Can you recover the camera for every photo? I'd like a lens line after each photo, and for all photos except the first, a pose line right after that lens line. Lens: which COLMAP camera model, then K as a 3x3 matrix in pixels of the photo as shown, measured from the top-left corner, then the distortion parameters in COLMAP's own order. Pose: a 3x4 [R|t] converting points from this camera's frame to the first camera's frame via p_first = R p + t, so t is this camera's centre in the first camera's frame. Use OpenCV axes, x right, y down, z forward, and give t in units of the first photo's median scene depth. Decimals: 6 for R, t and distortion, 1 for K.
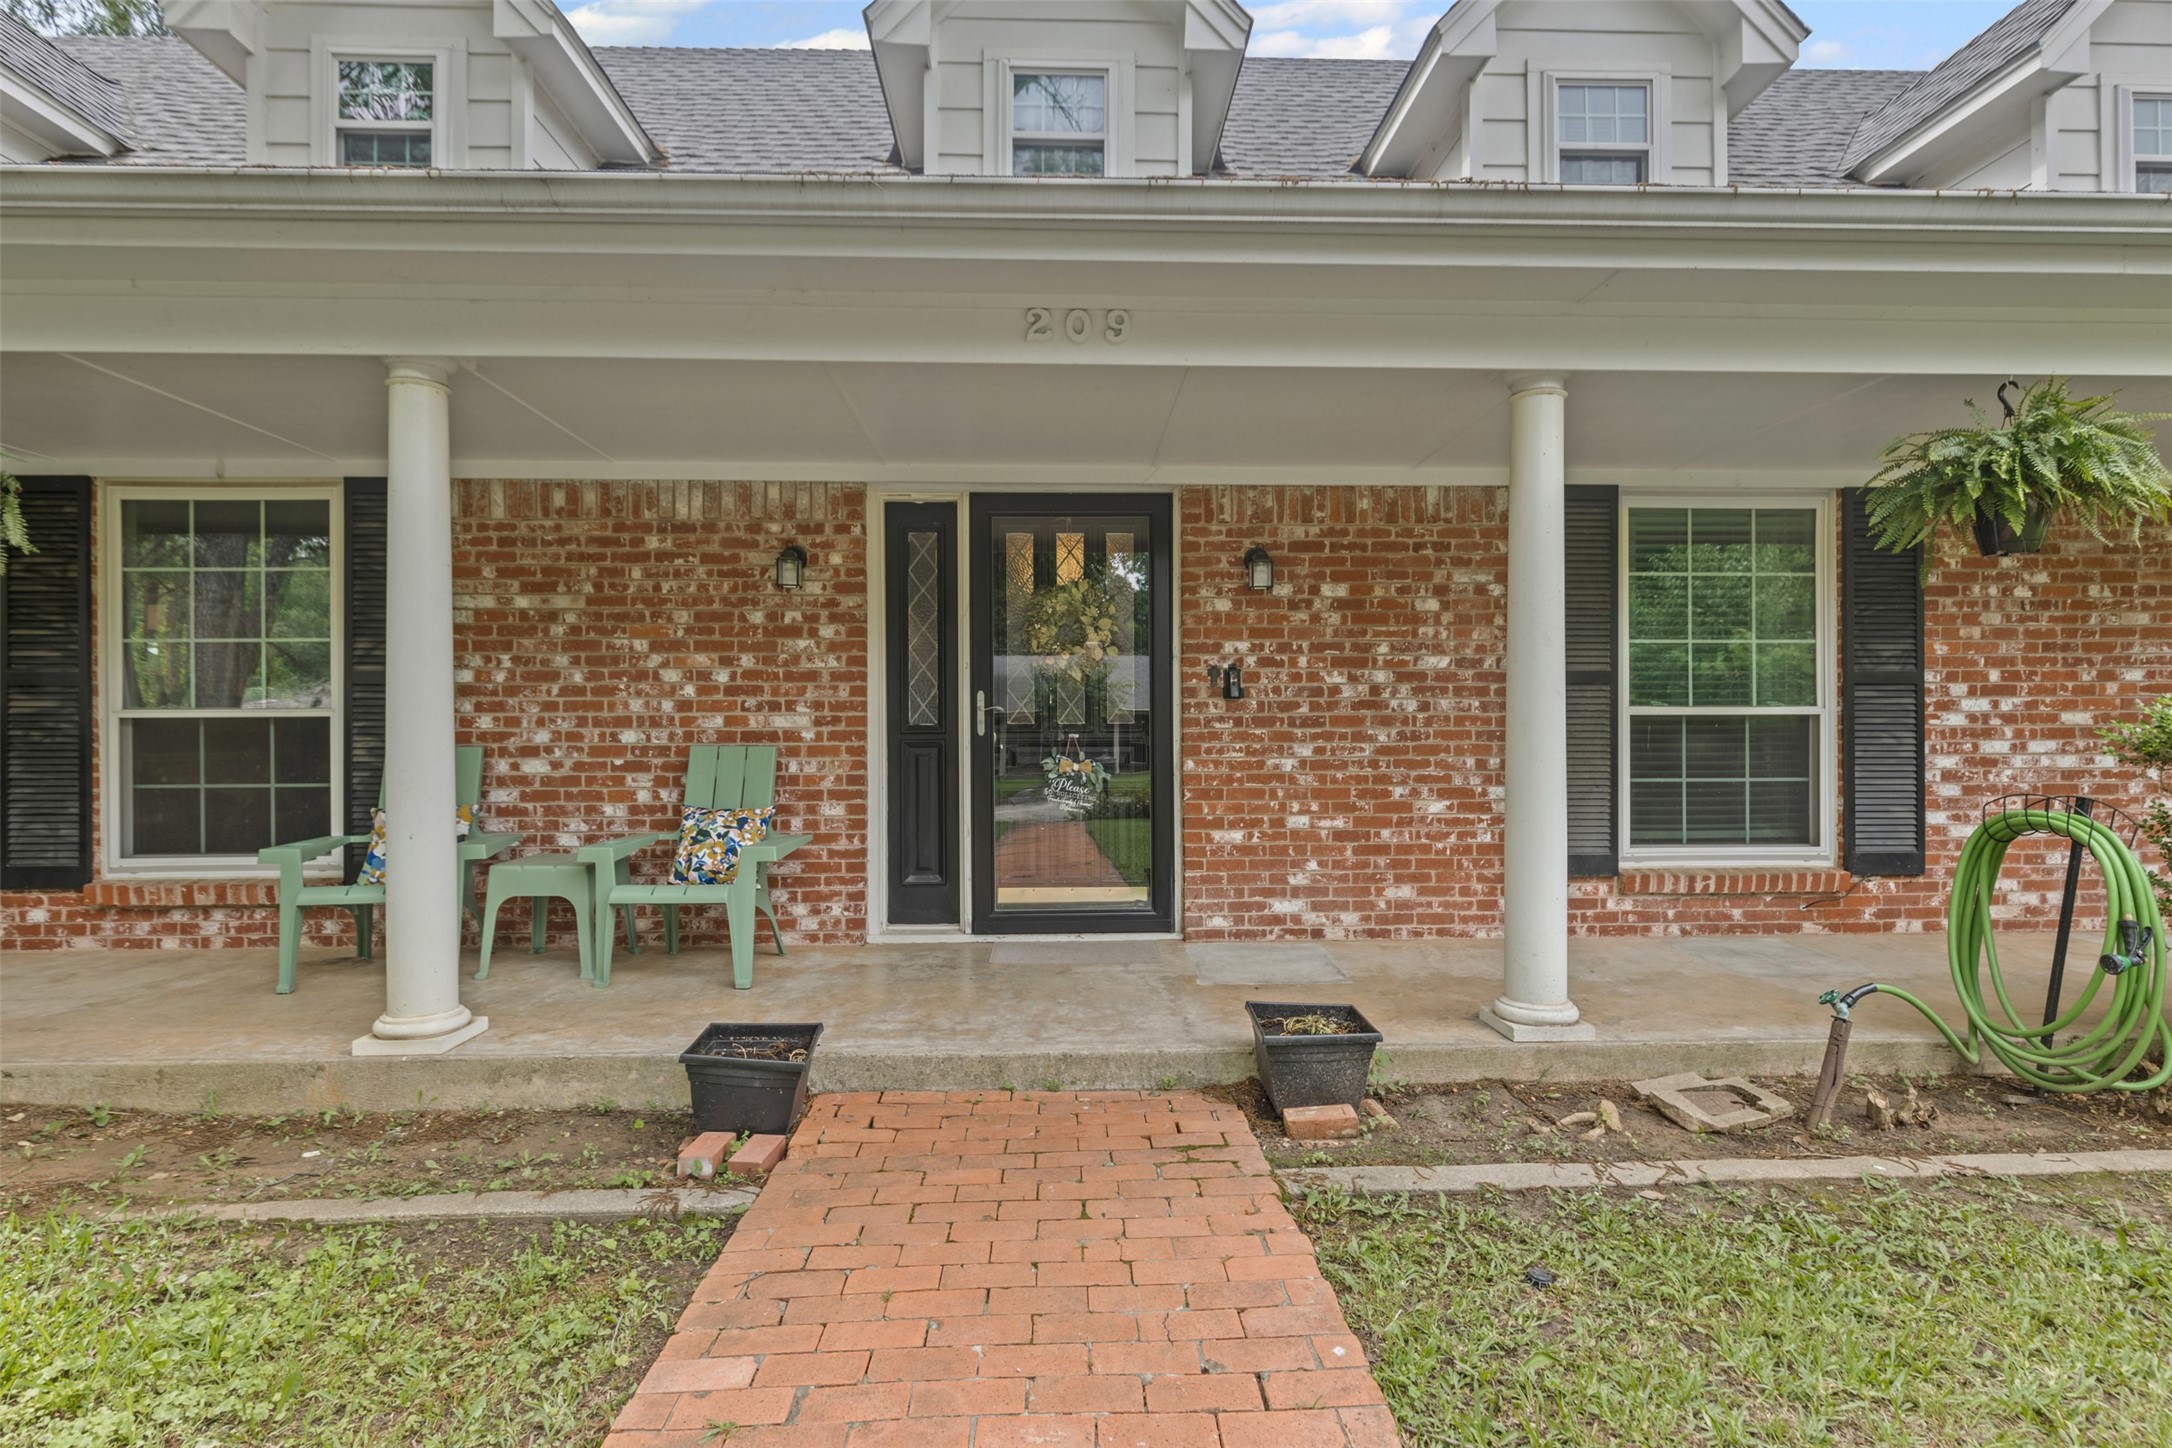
lens RADIAL K [[1050.8, 0, 1086.0], [0, 1050.8, 724.0], [0, 0, 1]] dist [-0.000098, 0.000410]
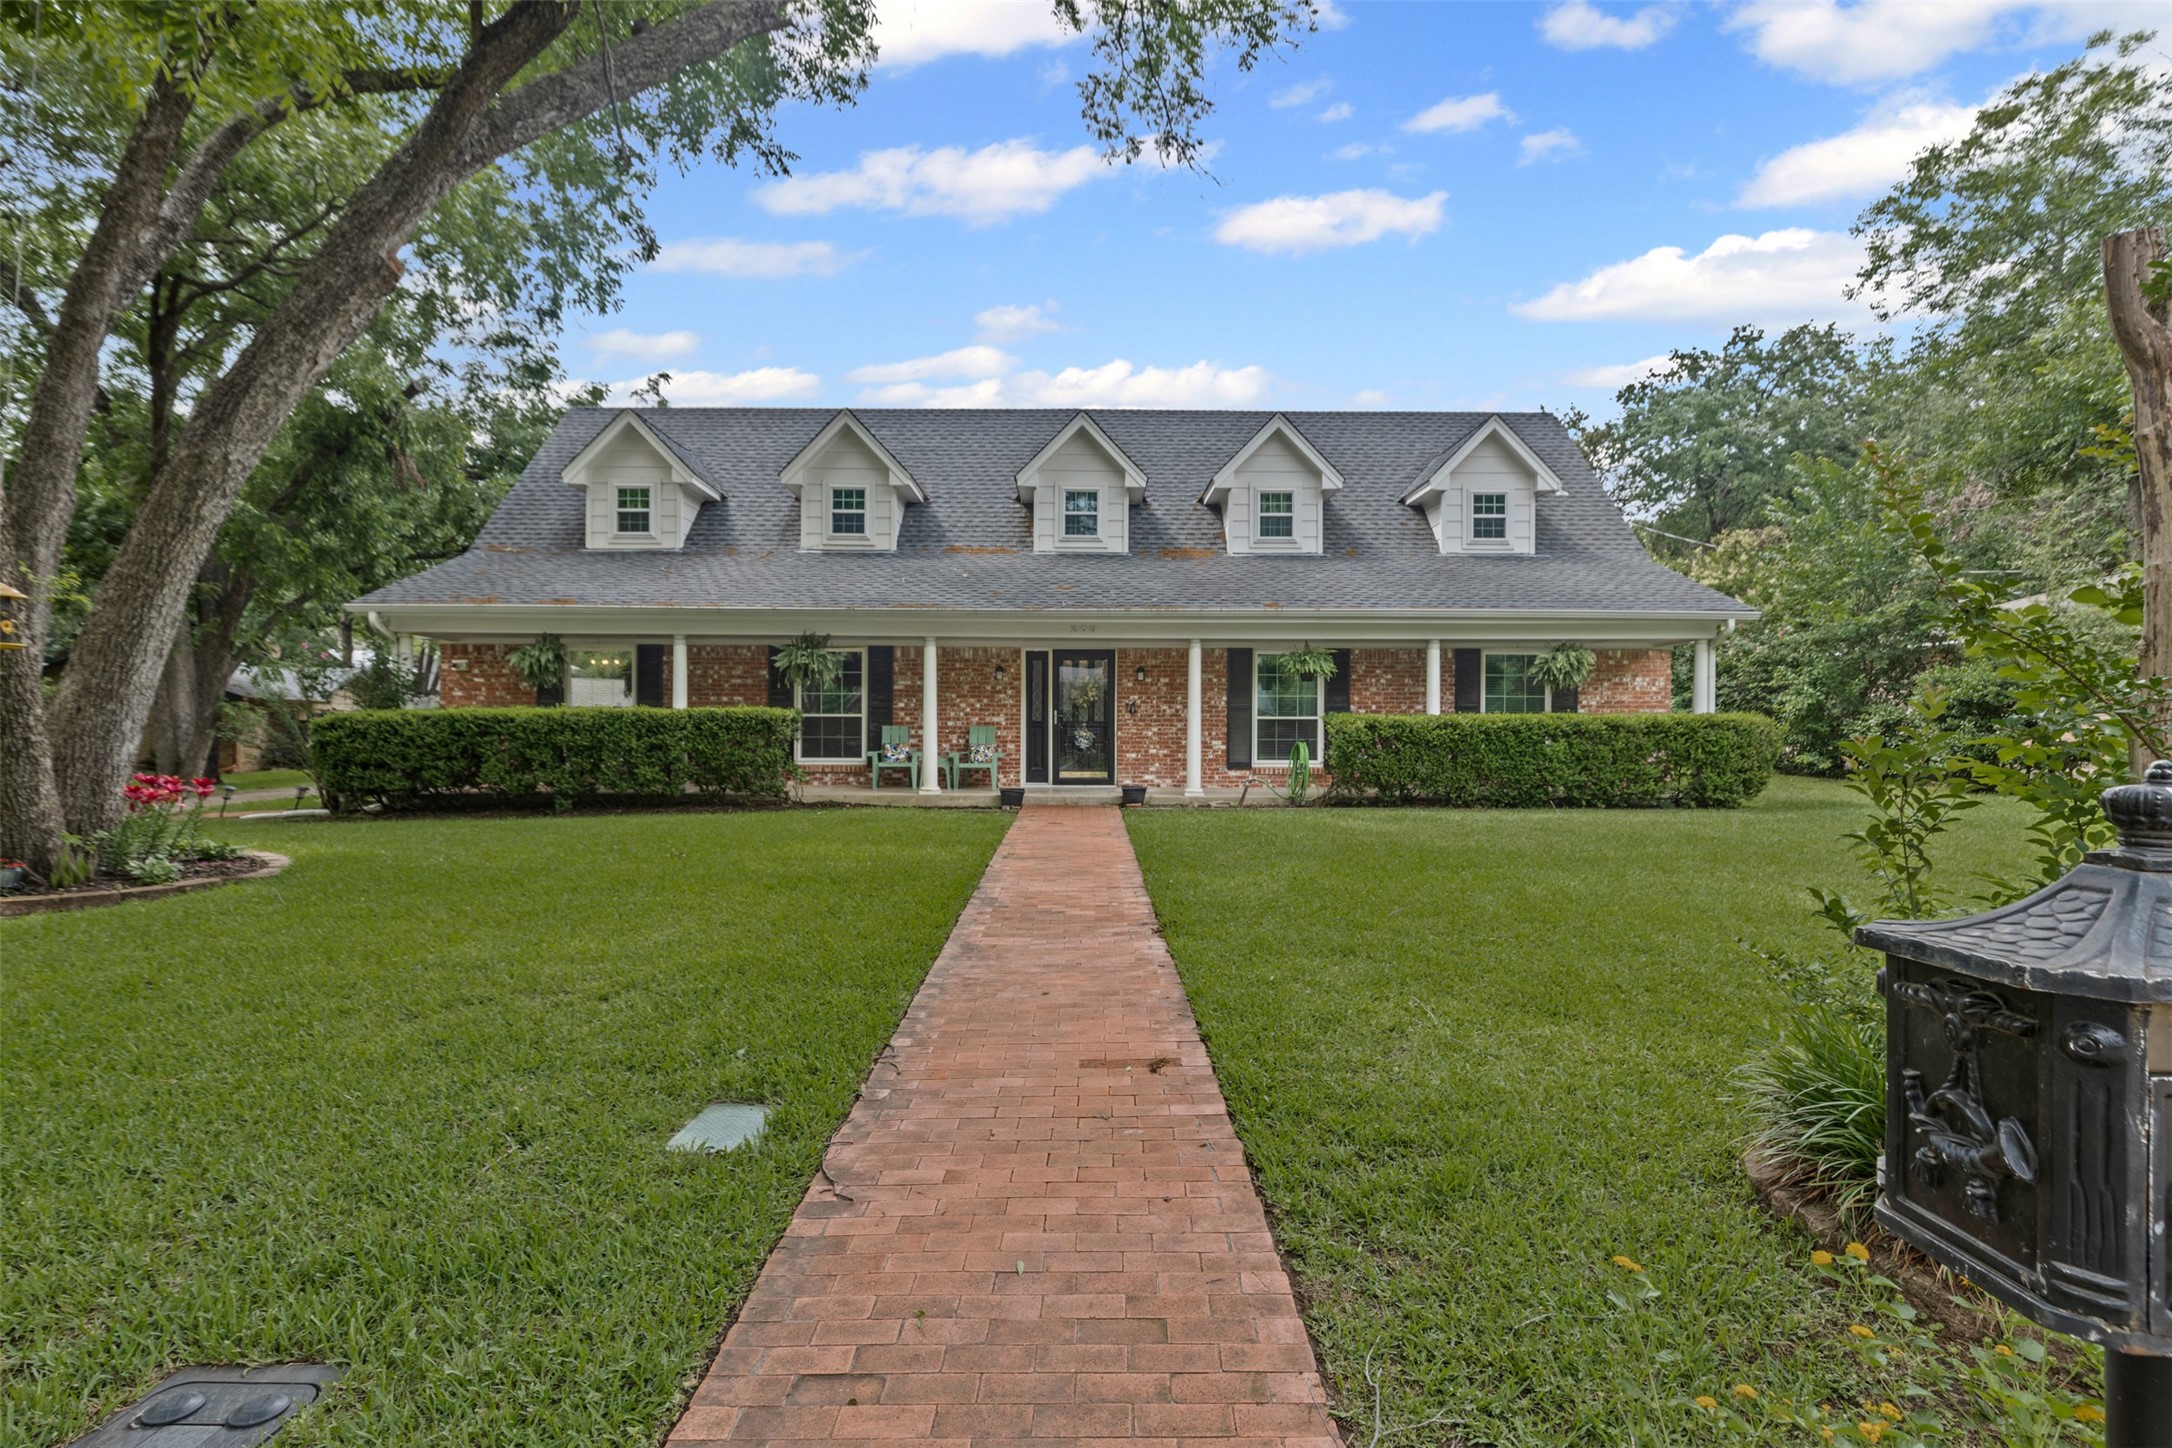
lens RADIAL K [[1050.8, 0, 1086.0], [0, 1050.8, 724.0], [0, 0, 1]] dist [-0.000098, 0.000410]
pose [[0.999790, 0.007853, -0.018930, 0.057491], [-0.007717, 0.999944, 0.007235, -0.013631], [0.018986, -0.007087, 0.999795, -2.299361]]
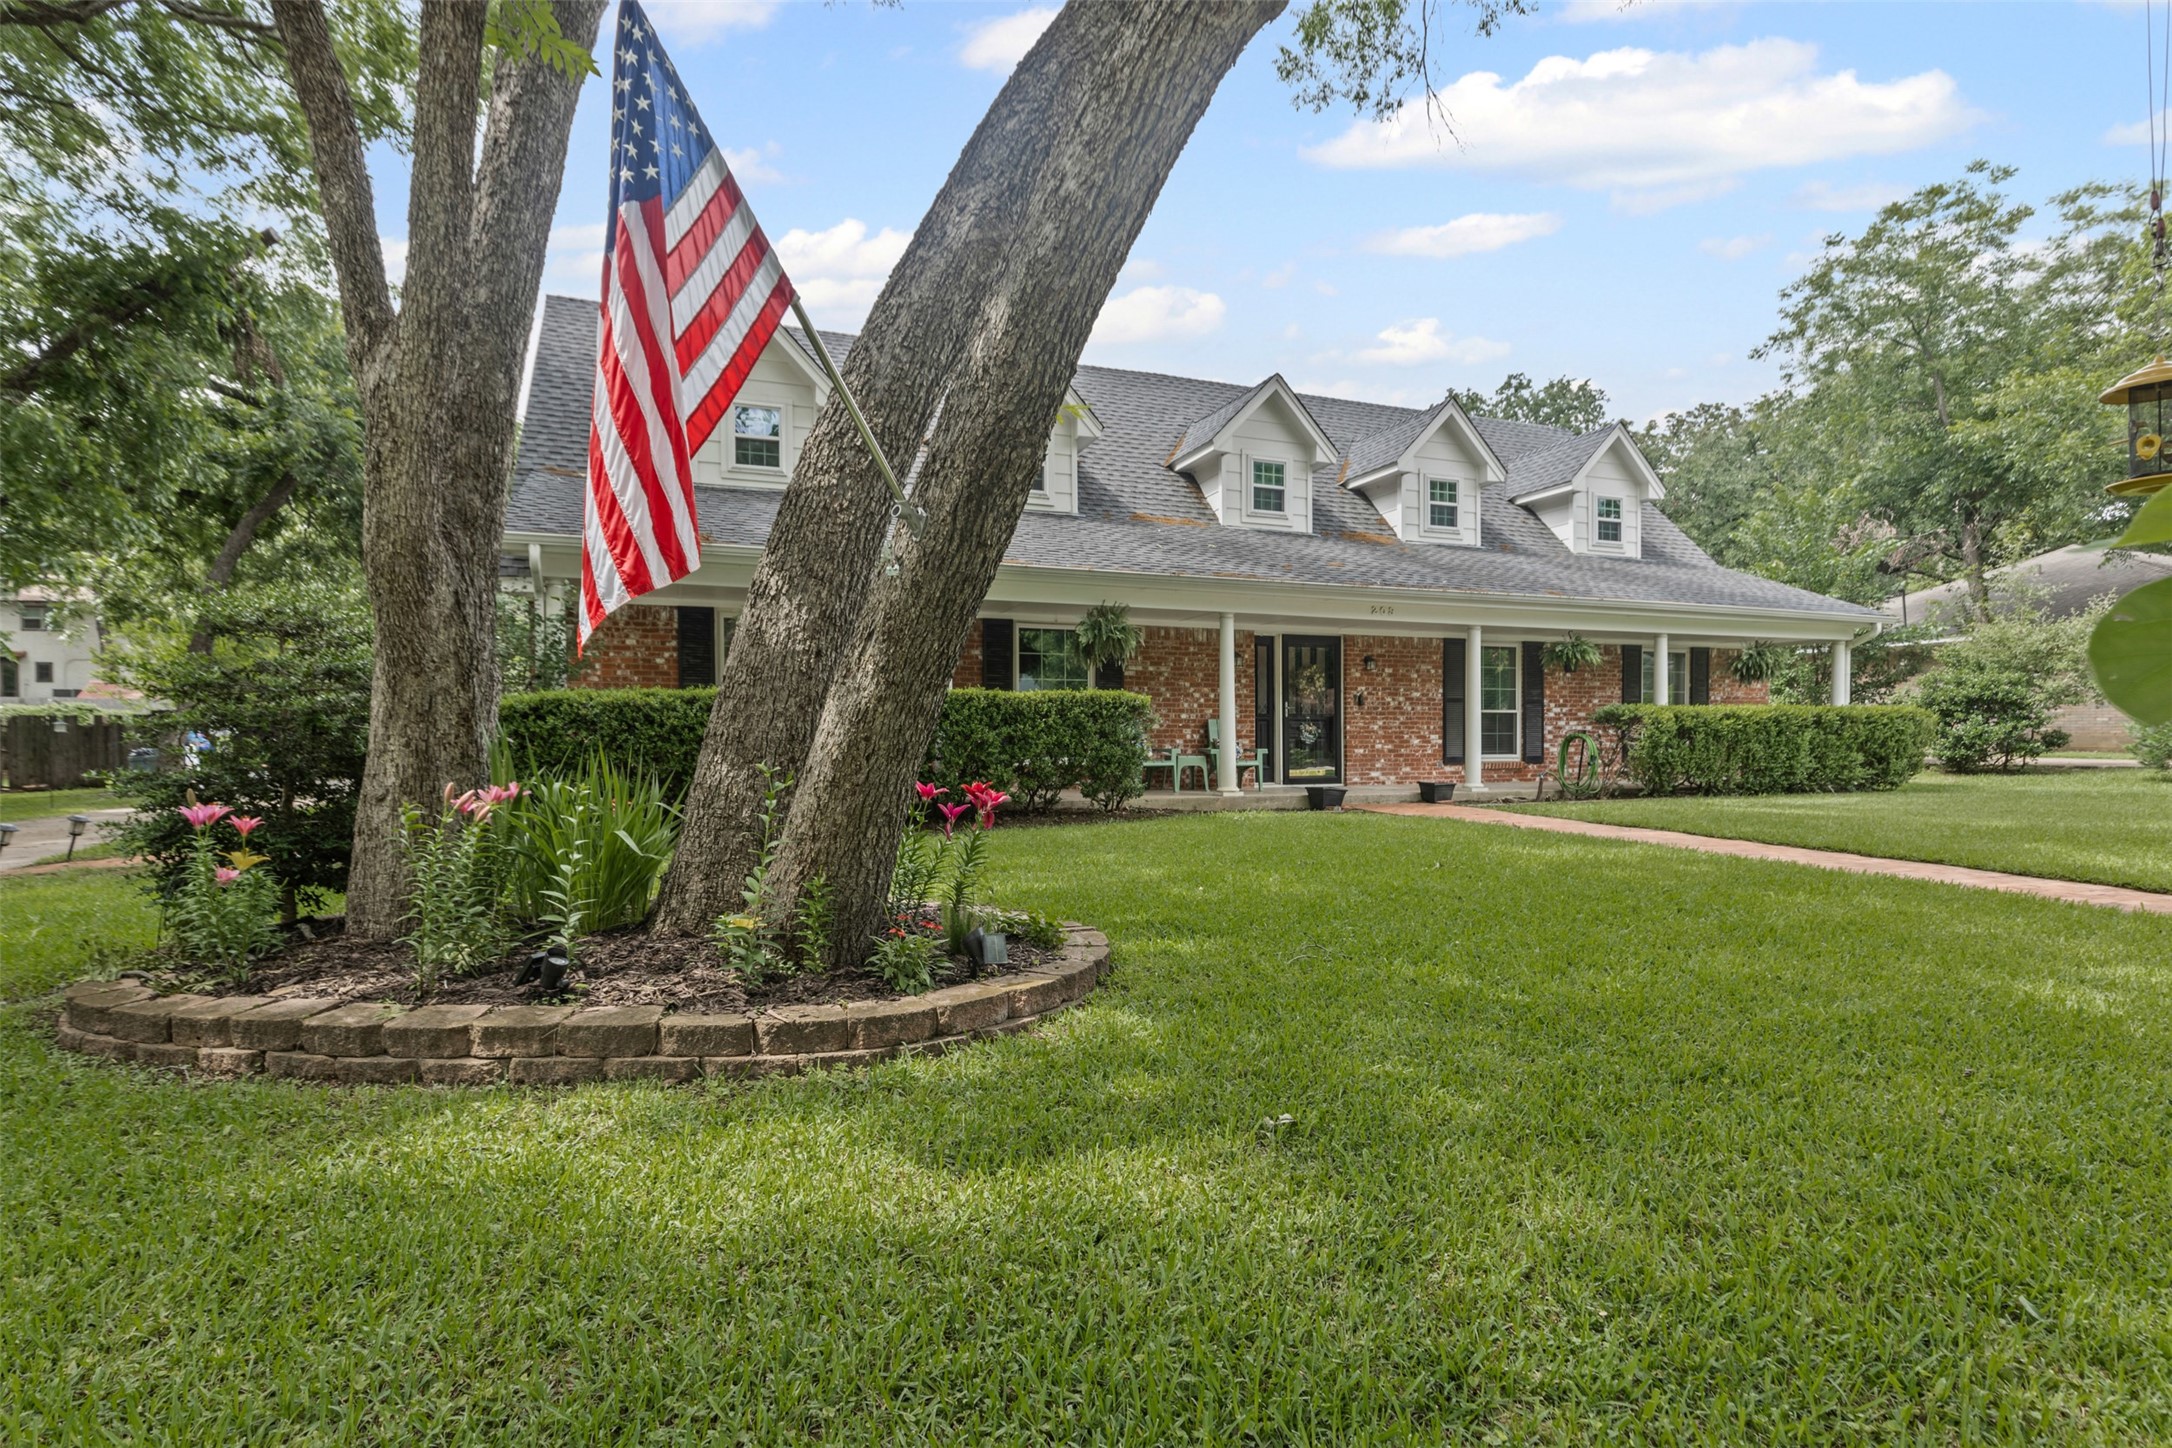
lens RADIAL K [[1076.5, 0, 1091.5], [0, 1076.5, 740.3], [0, 0, 1]] dist [0.001373, -0.000128]
pose [[0.942721, 0.002116, 0.333575, -1.651283], [-0.005287, 0.999949, 0.008601, 0.054332], [-0.333539, -0.009872, 0.942684, -1.692215]]
